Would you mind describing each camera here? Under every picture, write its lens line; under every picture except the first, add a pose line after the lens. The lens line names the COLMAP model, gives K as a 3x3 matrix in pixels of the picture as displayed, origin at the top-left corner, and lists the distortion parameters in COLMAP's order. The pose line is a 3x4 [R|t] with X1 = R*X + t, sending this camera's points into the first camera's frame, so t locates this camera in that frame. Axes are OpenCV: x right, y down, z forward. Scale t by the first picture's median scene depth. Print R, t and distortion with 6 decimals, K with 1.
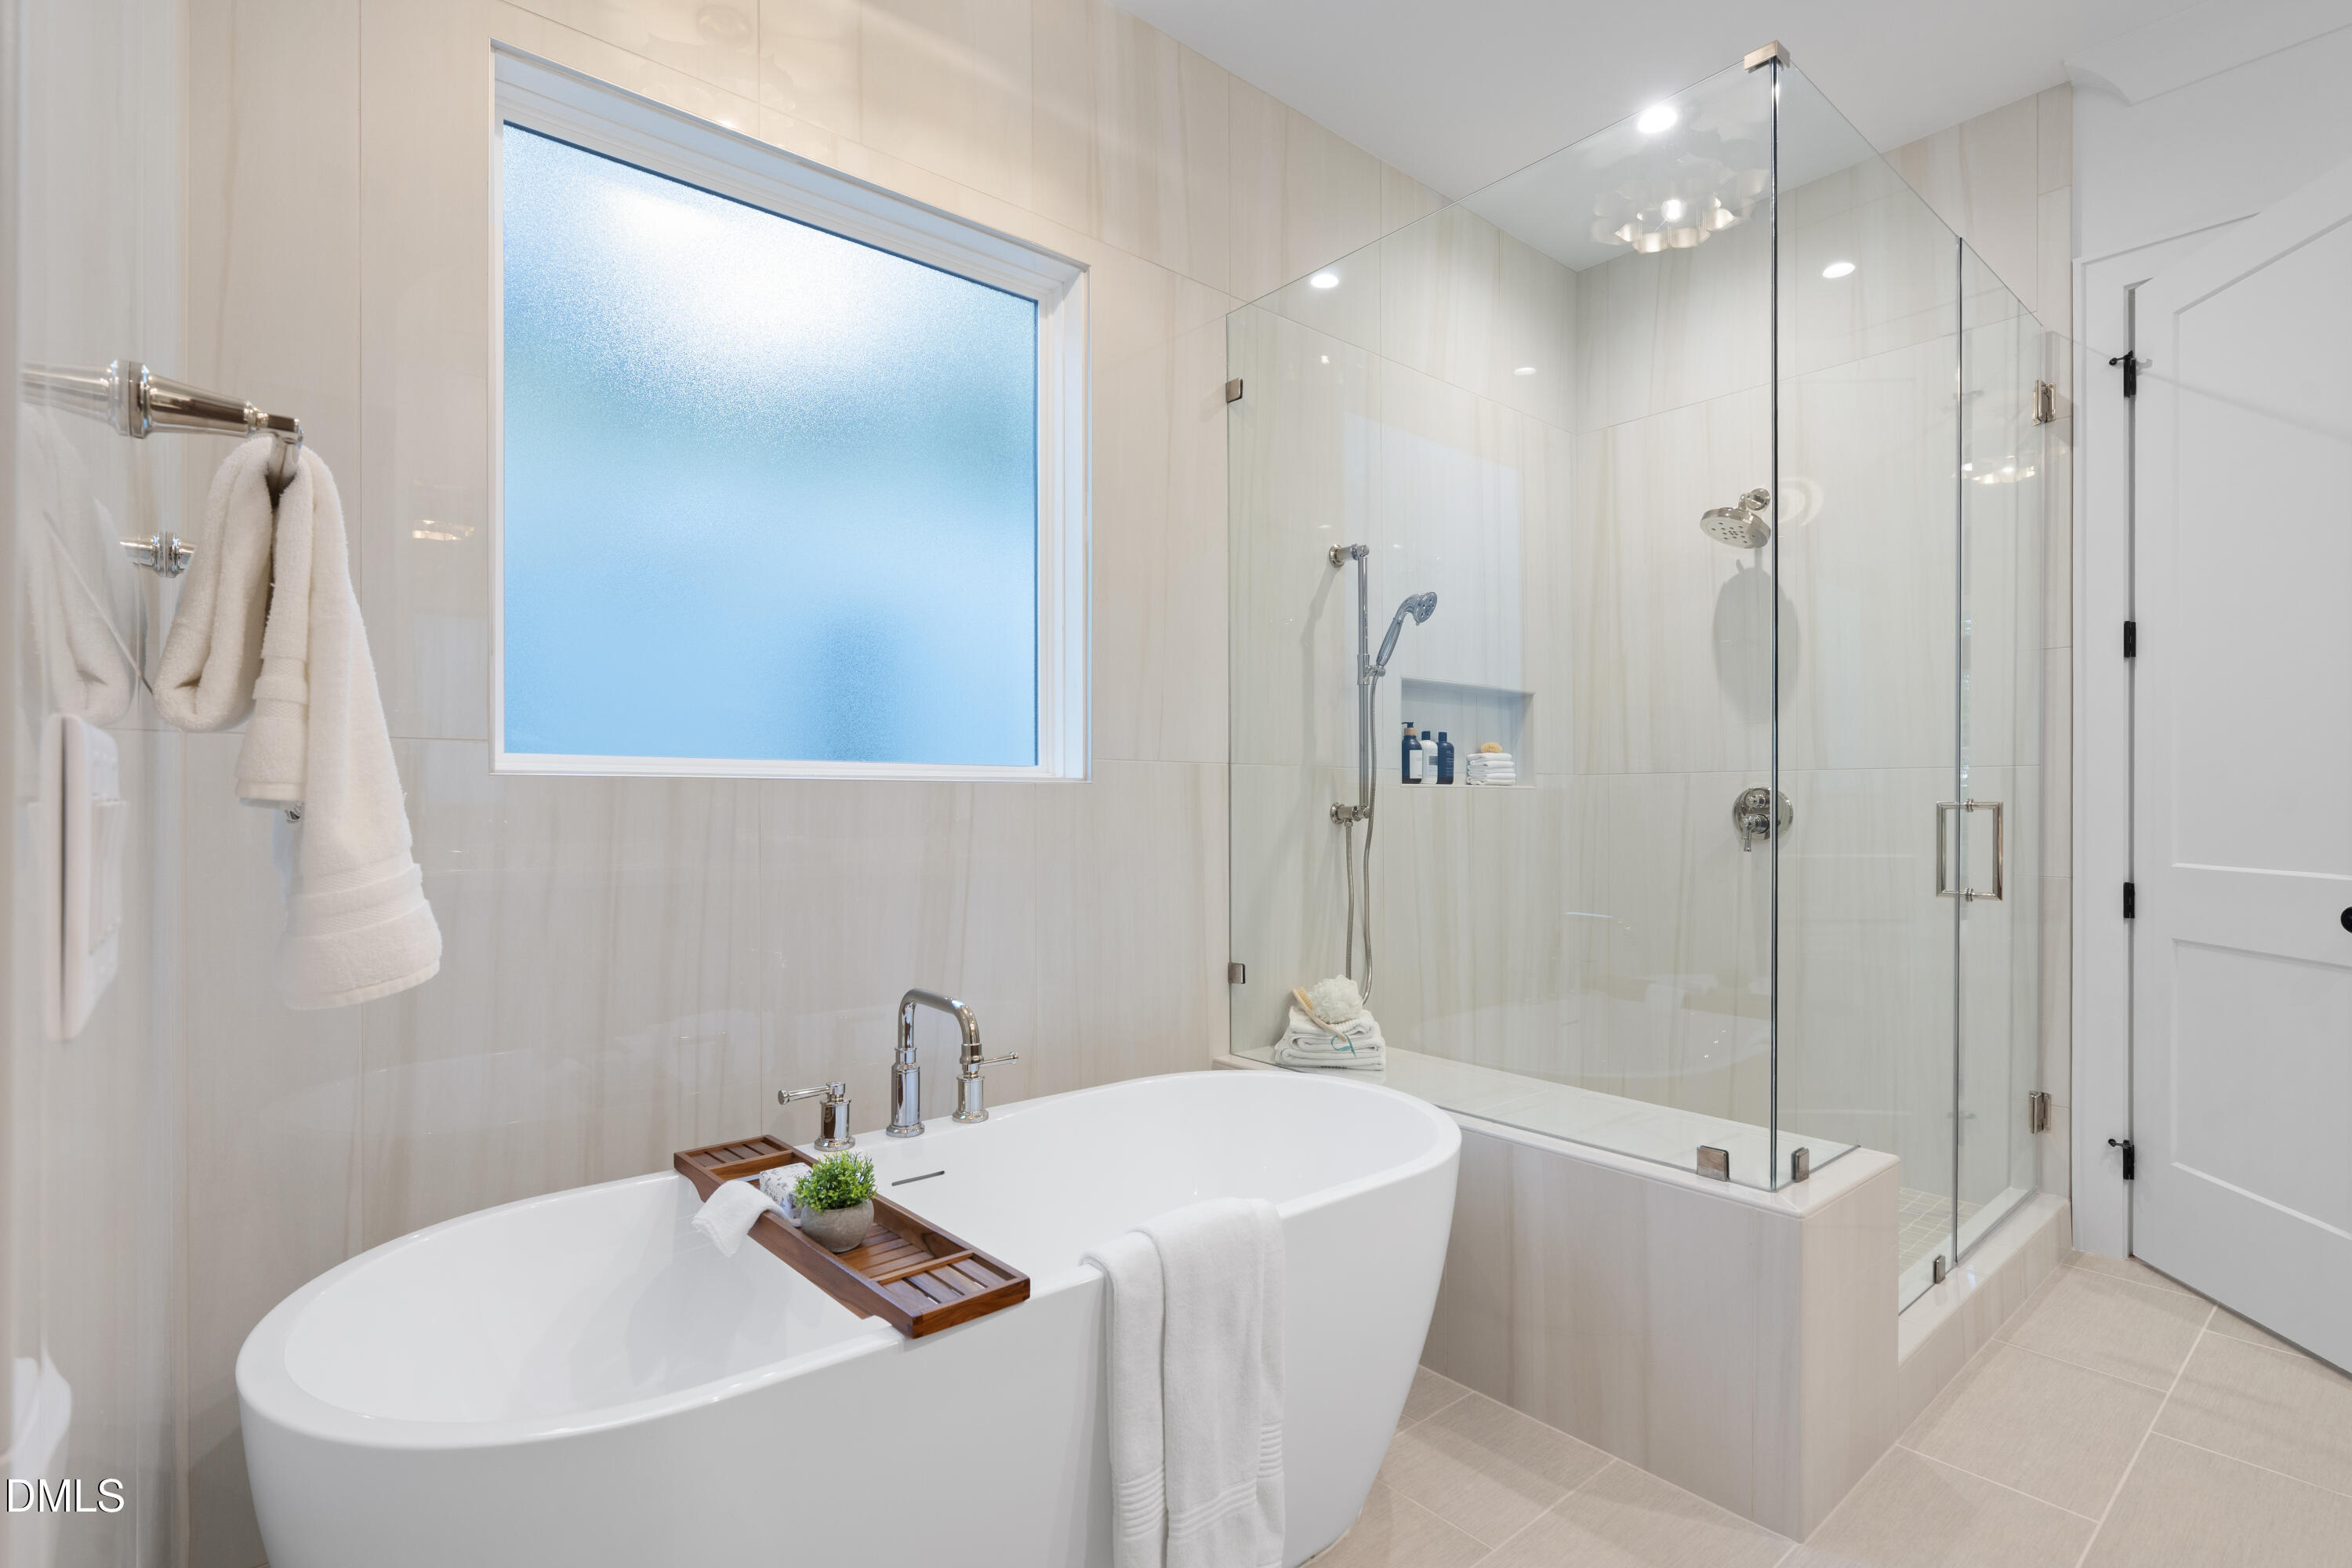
lens RADIAL K [[1148.2, 0, 1176.0], [0, 1148.2, 784.0], [0, 0, 1]] dist [-0.001366, -0.000065]
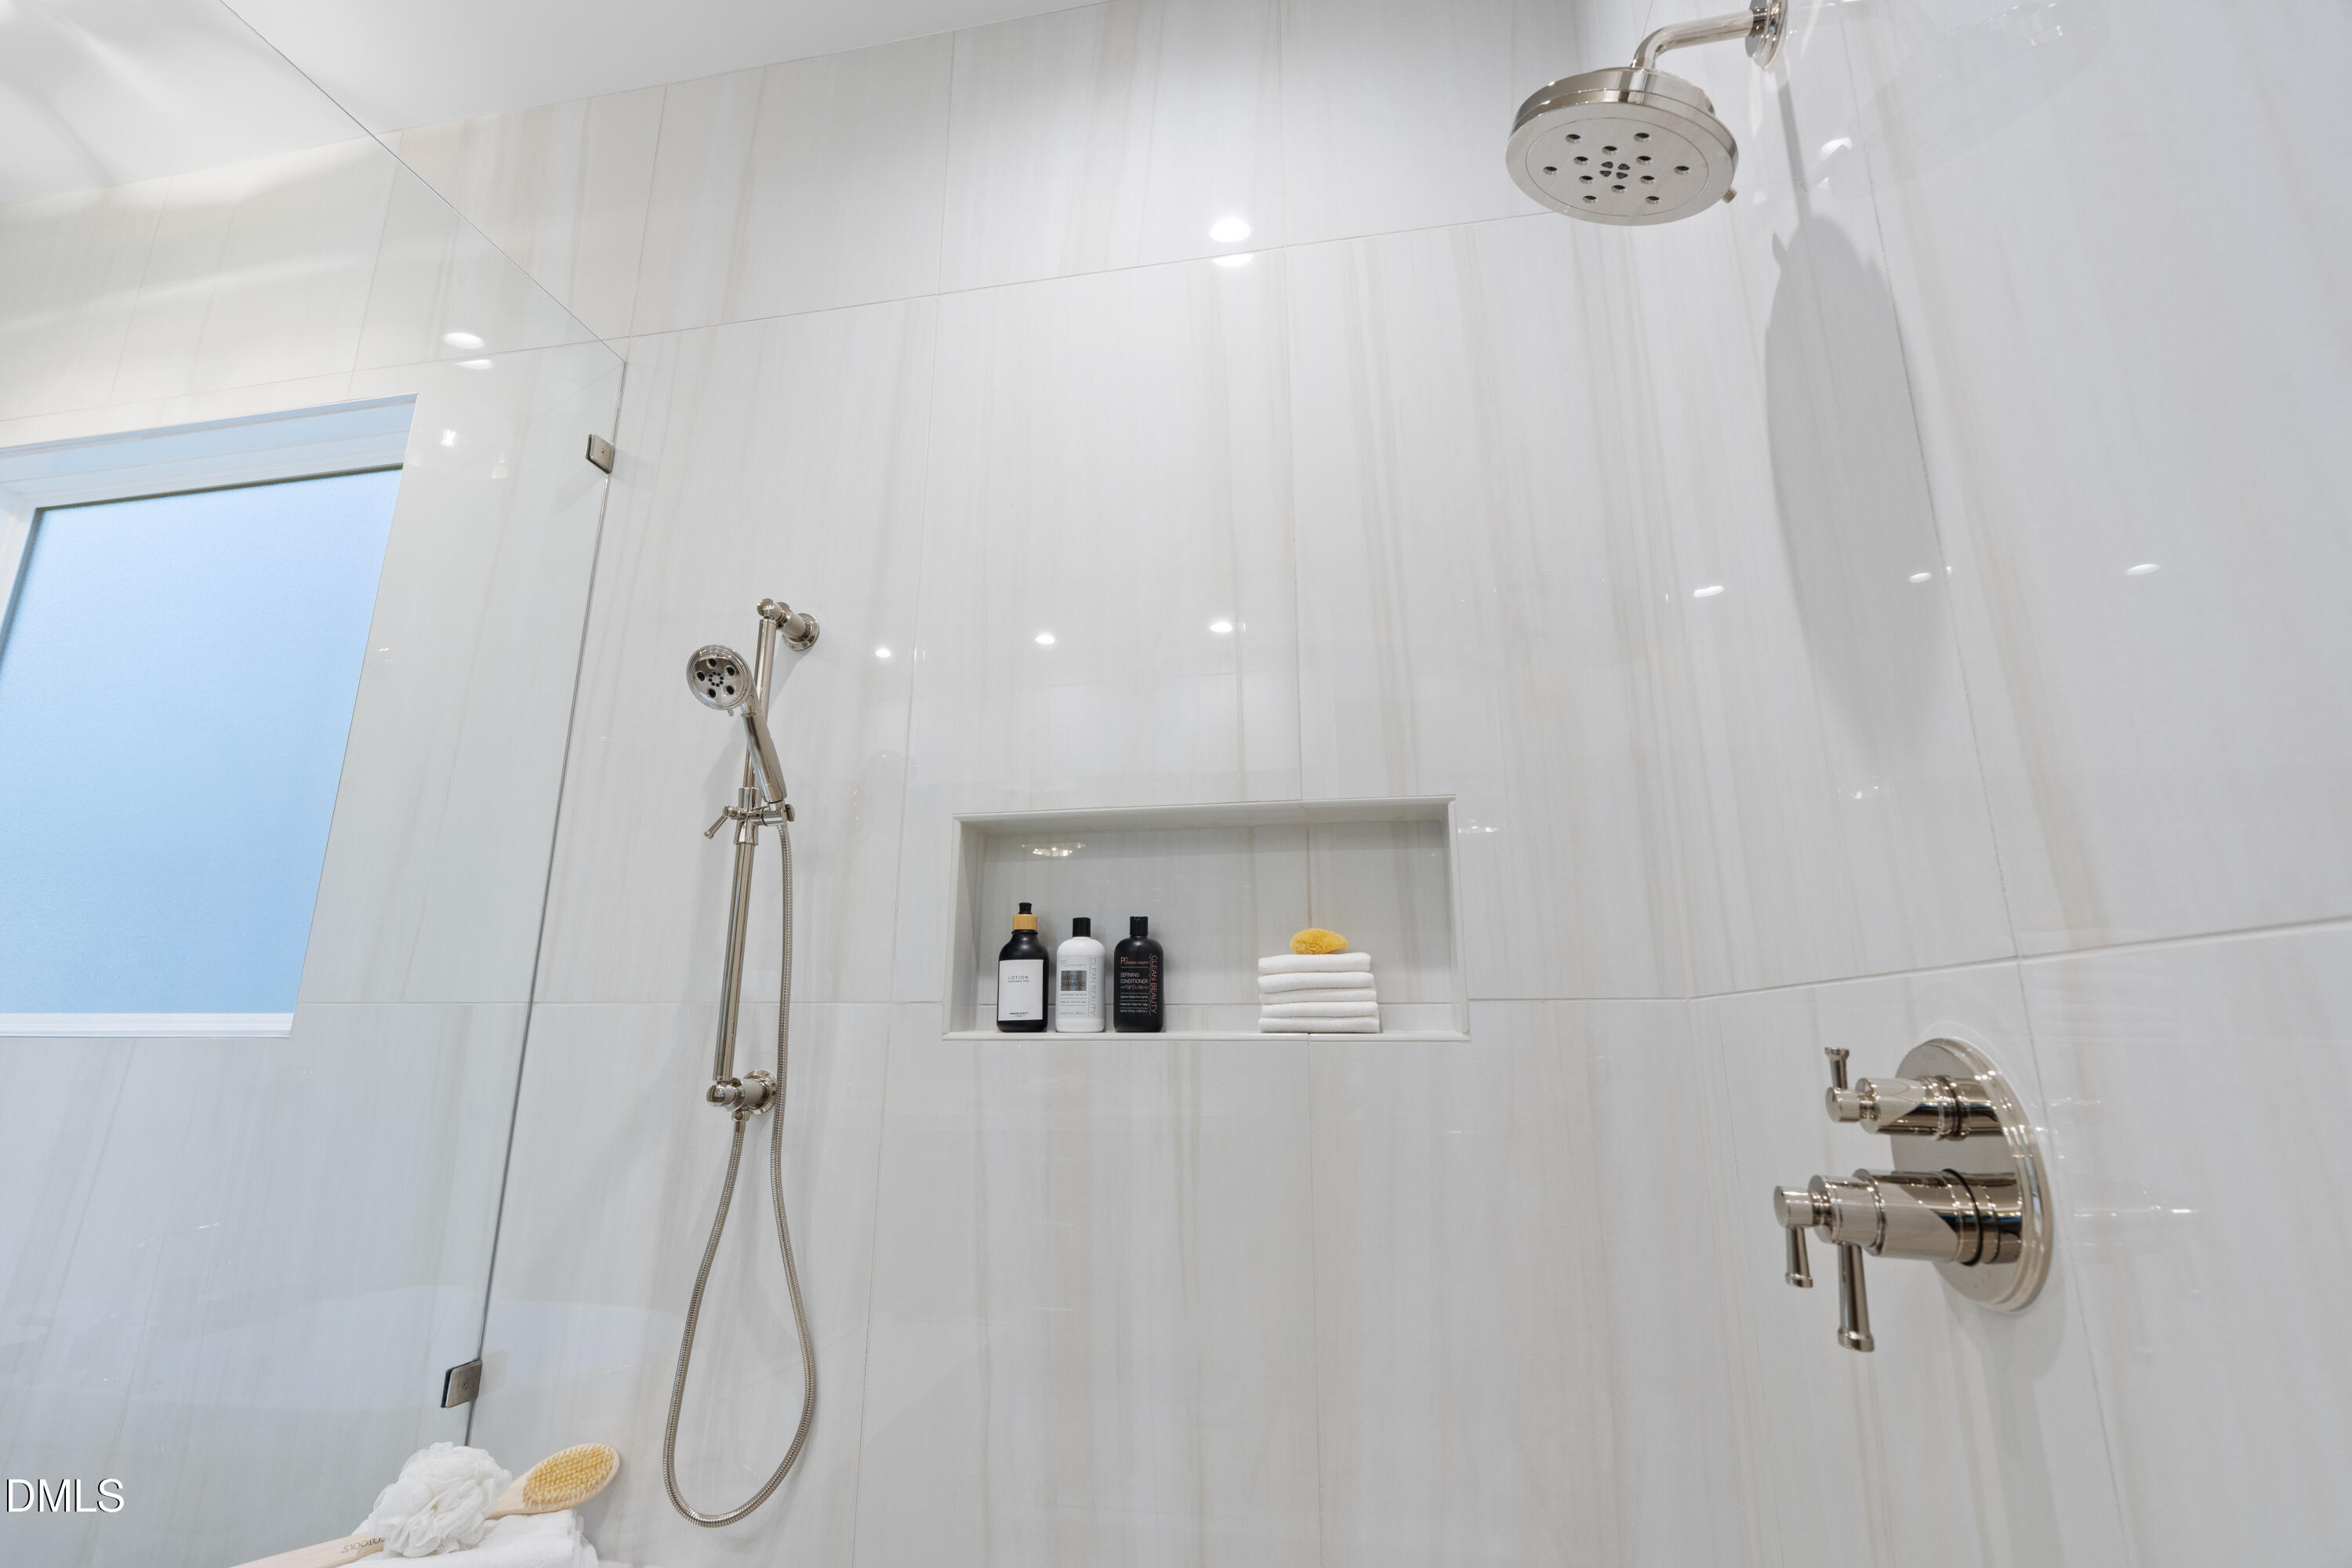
lens RADIAL K [[1021.7, 0, 1176.0], [0, 1021.7, 784.0], [0, 0, 1]] dist [0.001826, 0.000230]
pose [[0.620136, -0.188088, -0.761613, 0.571043], [0.010468, 0.972730, -0.231702, -0.001354], [0.784424, 0.135714, 0.605194, 0.755566]]
